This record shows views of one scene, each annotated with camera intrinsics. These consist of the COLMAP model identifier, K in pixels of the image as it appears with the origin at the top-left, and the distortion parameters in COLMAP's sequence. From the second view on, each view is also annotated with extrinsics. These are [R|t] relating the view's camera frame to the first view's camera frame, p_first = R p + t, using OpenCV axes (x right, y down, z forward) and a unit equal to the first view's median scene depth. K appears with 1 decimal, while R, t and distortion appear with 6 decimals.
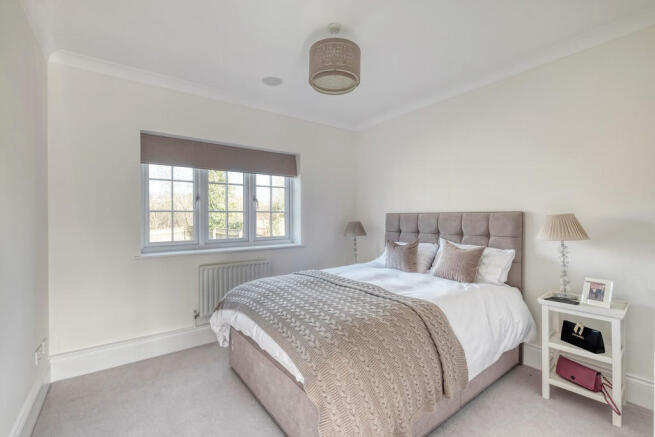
lens RADIAL K [[285.5, 0, 322.5], [0, 285.5, 215.2], [0, 0, 1]] dist [-0.002246, -0.000067]
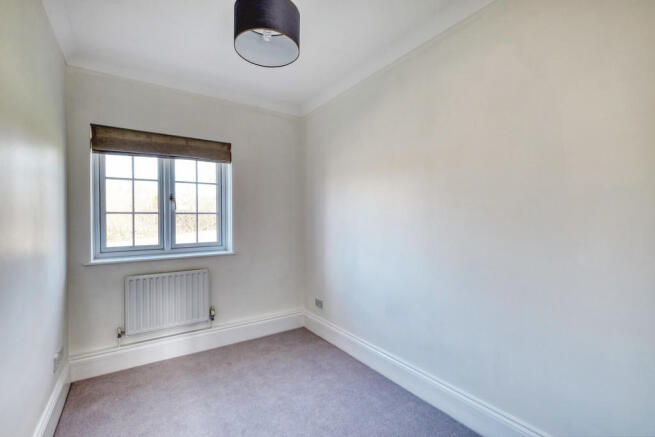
lens RADIAL K [[285.5, 0, 333.8], [0, 285.5, 223.1], [0, 0, 1]] dist [-0.002246, -0.000067]
pose [[0.999029, -0.003325, -0.043920, 0.241837], [0.004315, 0.999738, 0.022465, -0.000113], [0.043834, -0.022633, 0.998782, 0.177297]]
